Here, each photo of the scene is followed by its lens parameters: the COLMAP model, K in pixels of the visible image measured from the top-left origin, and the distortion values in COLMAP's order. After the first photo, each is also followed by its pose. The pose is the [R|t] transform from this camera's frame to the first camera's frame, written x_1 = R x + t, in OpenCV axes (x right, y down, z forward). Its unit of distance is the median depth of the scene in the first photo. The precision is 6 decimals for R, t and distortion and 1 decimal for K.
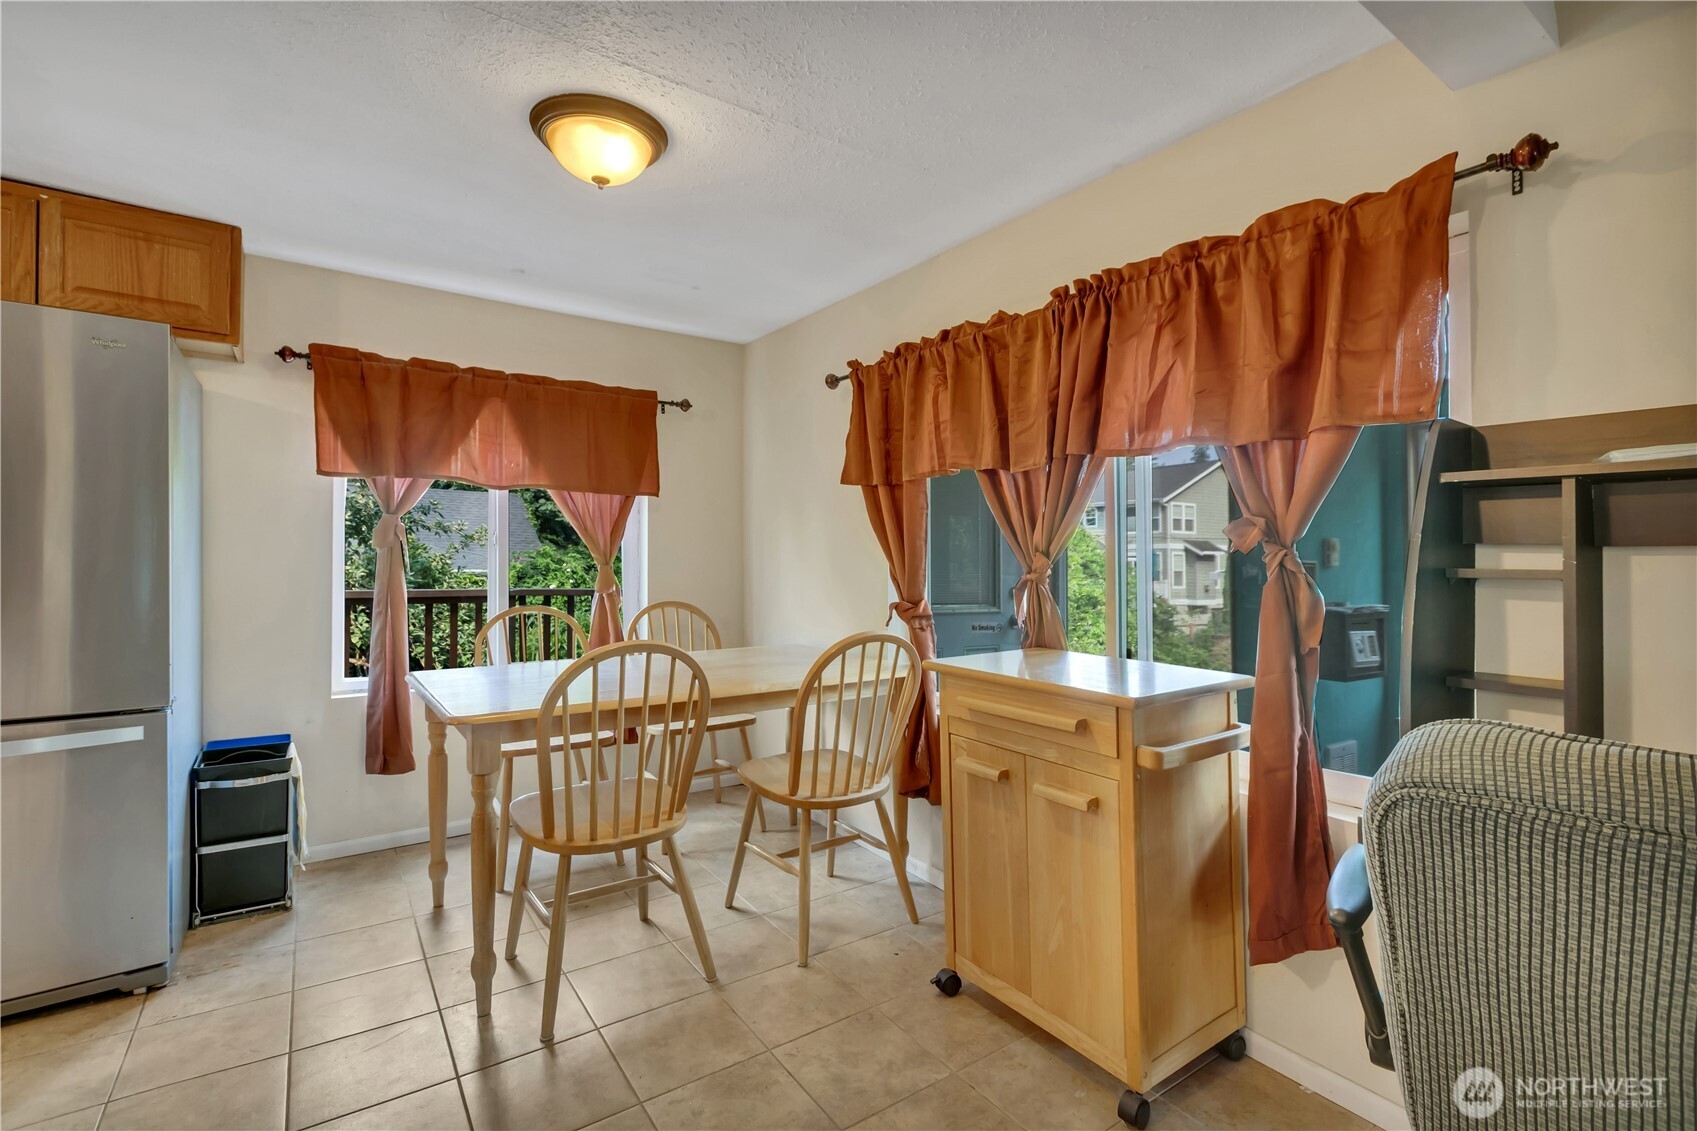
lens RADIAL K [[785.0, 0, 837.4], [0, 785.0, 557.9], [0, 0, 1]] dist [0.016479, 0.000089]
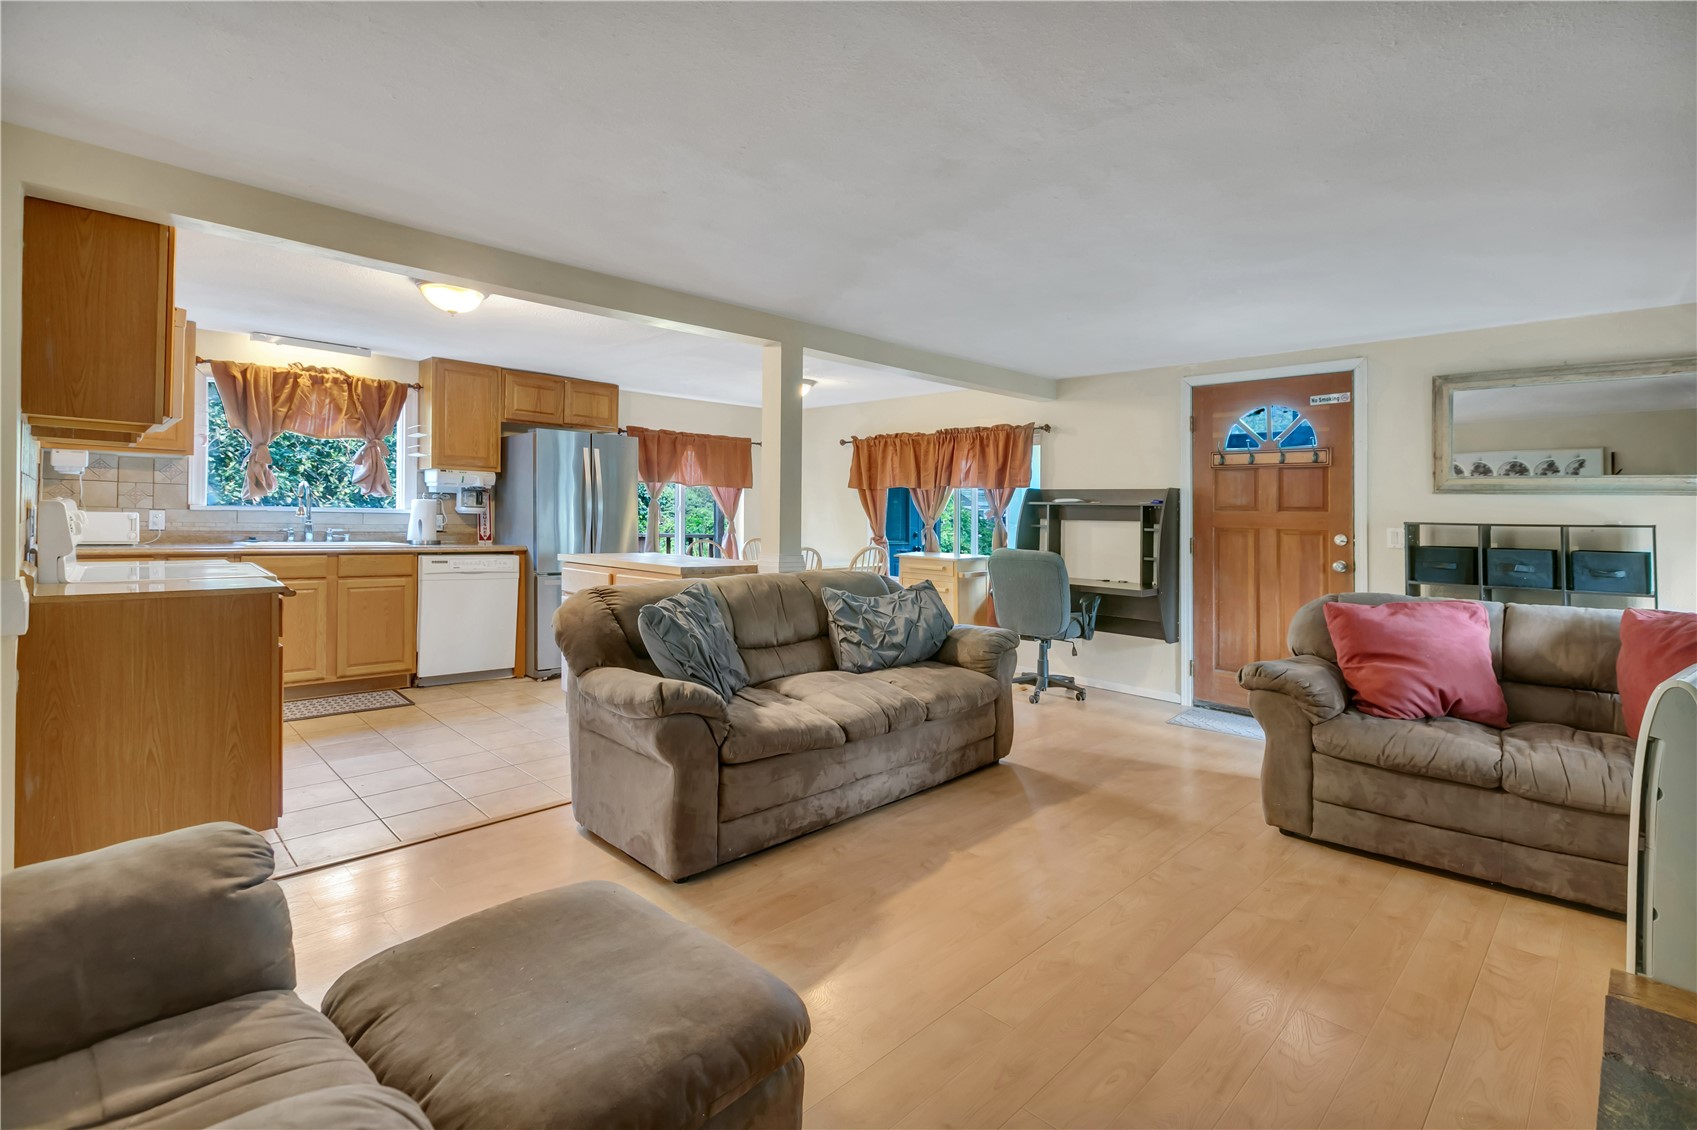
lens RADIAL K [[785.0, 0, 840.7], [0, 785.0, 522.8], [0, 0, 1]] dist [0.016479, 0.000089]
pose [[0.986419, 0.005986, 0.164139, -0.535334], [-0.008234, 0.999881, 0.013019, -0.025930], [-0.164042, -0.014194, 0.986351, -1.758797]]
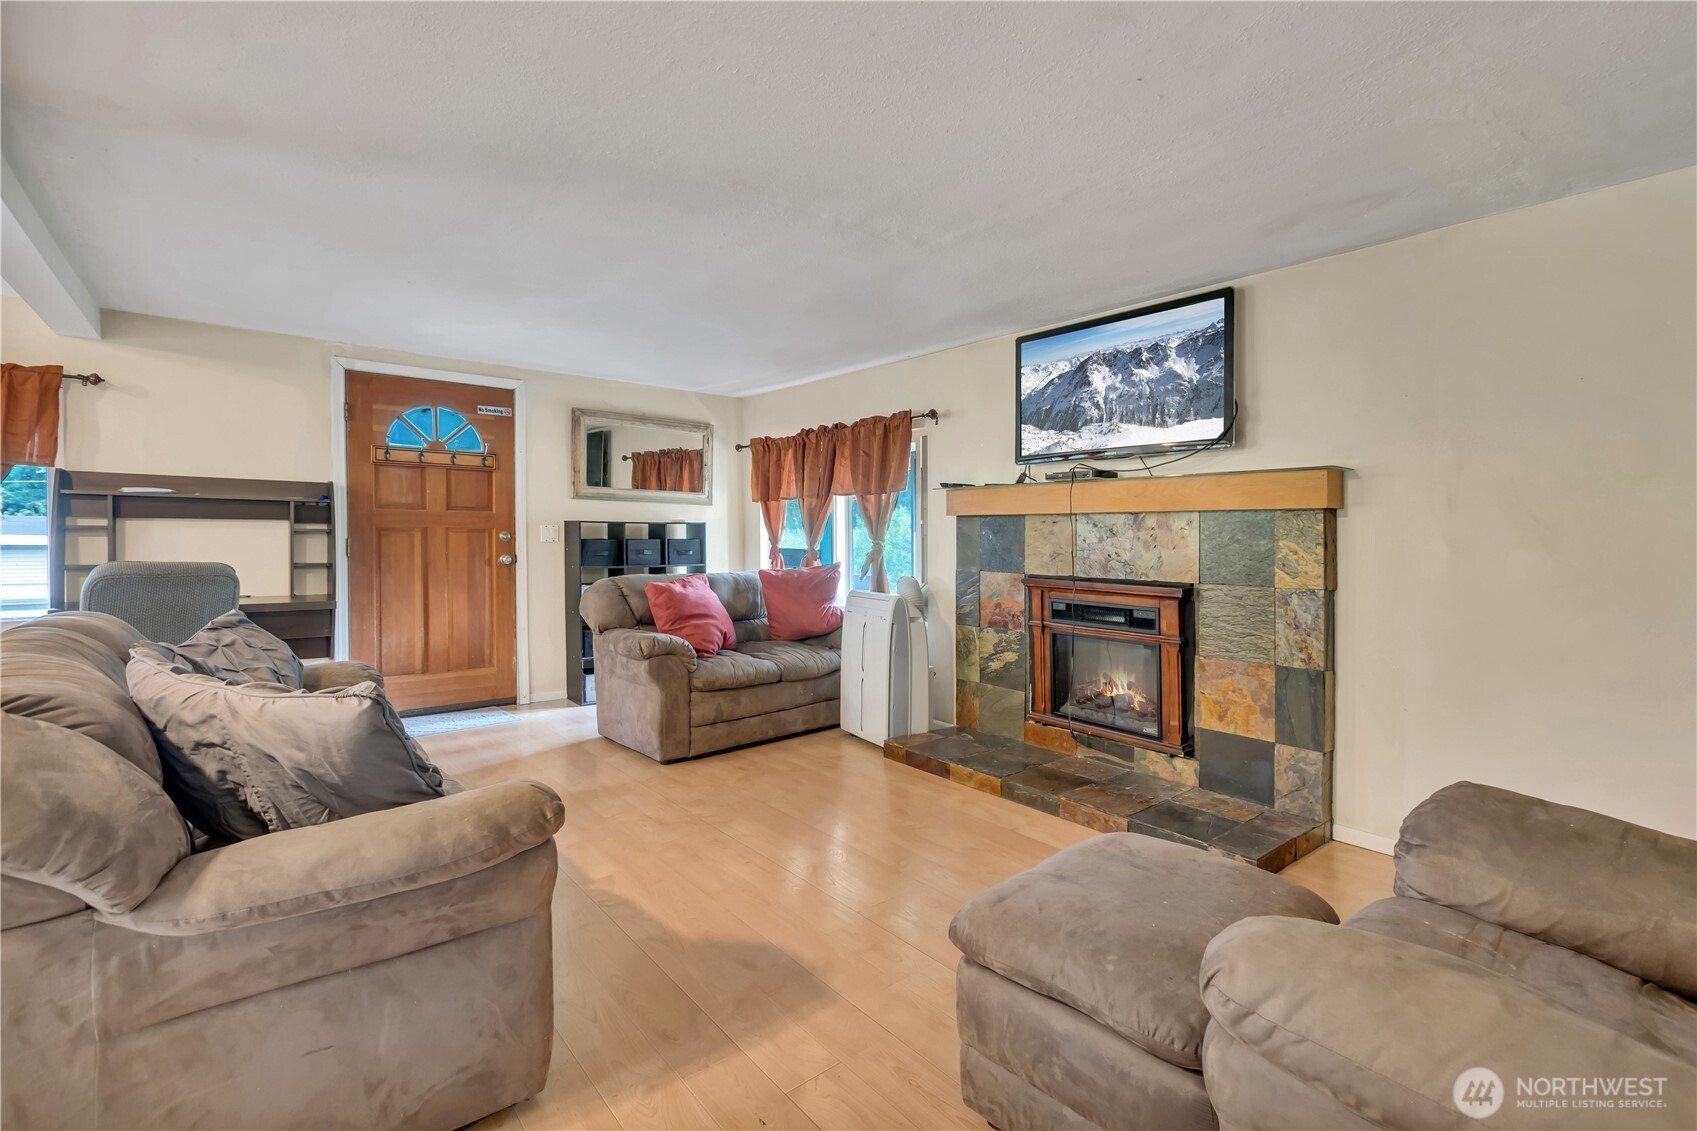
lens RADIAL K [[785.0, 0, 875.9], [0, 785.0, 528.2], [0, 0, 1]] dist [0.016479, 0.000089]
pose [[-0.083711, -0.008562, 0.996453, -1.289423], [-0.015242, 0.999857, 0.007311, -0.023250], [-0.996373, -0.014576, -0.083830, -0.903843]]
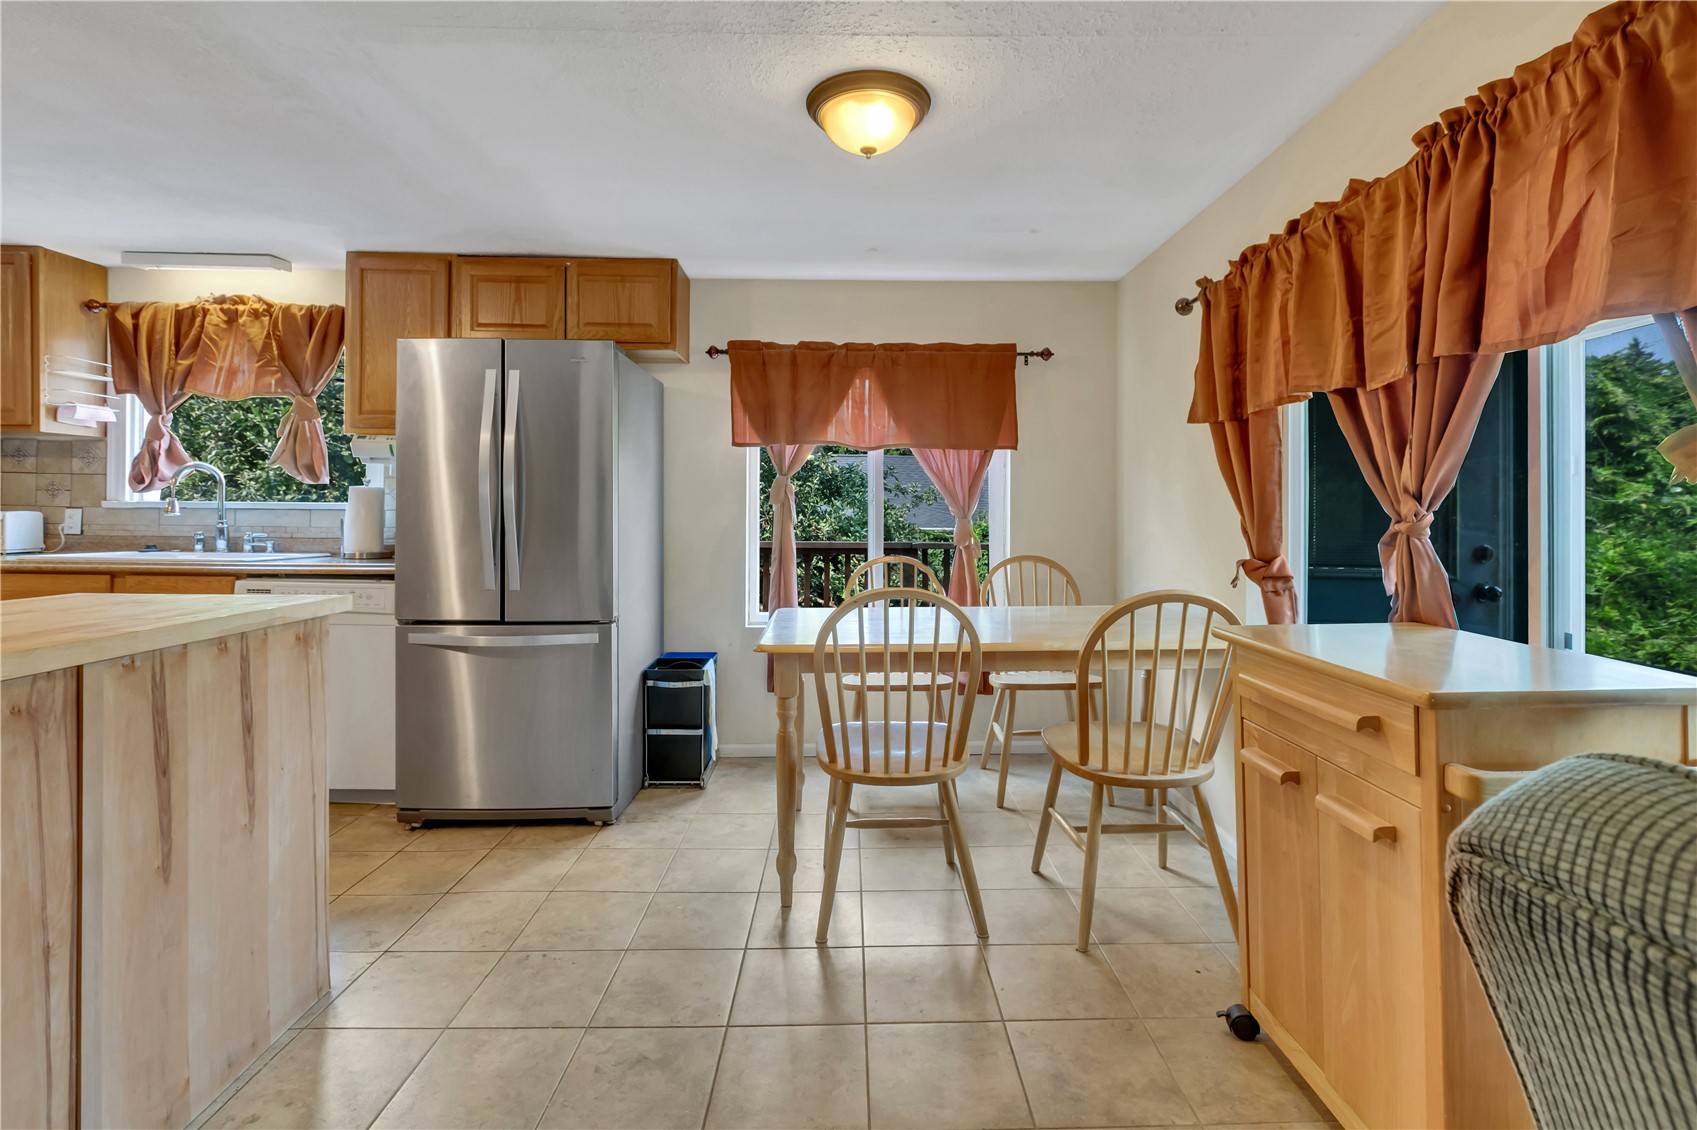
lens RADIAL K [[785.0, 0, 859.6], [0, 785.0, 524.0], [0, 0, 1]] dist [0.016479, 0.000089]
pose [[0.838700, -0.001832, -0.544590, 0.229850], [0.006311, 0.999960, 0.006357, 0.013340], [0.544557, -0.008769, 0.838678, 0.090021]]
